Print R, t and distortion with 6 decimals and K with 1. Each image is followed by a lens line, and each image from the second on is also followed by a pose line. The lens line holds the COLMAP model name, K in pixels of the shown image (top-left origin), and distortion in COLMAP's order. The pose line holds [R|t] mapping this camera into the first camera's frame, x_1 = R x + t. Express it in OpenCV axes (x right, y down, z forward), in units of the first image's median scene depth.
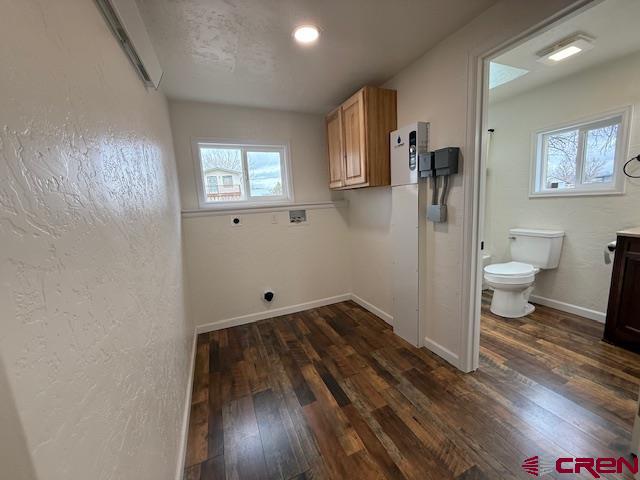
lens RADIAL K [[252.7, 0, 318.3], [0, 252.7, 240.0], [0, 0, 1]] dist [0.001342, 0.000041]
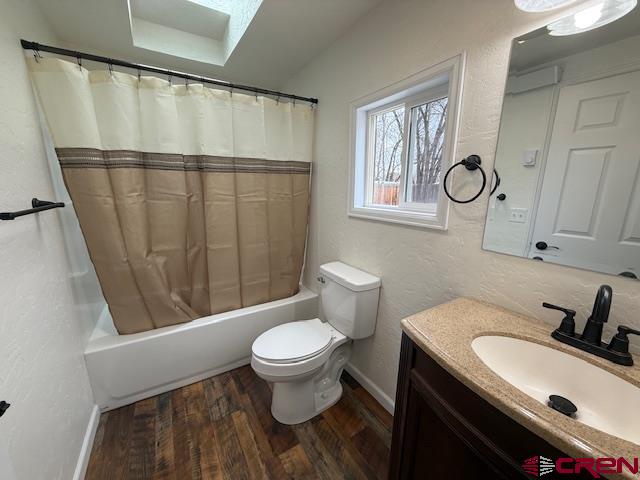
lens RADIAL K [[252.7, 0, 318.3], [0, 252.7, 240.0], [0, 0, 1]] dist [0.001342, 0.000041]
pose [[0.987267, 0.040668, 0.153787, 0.731873], [-0.048108, 0.997829, 0.044973, -0.146886], [-0.151624, -0.051799, 0.987080, 0.441561]]
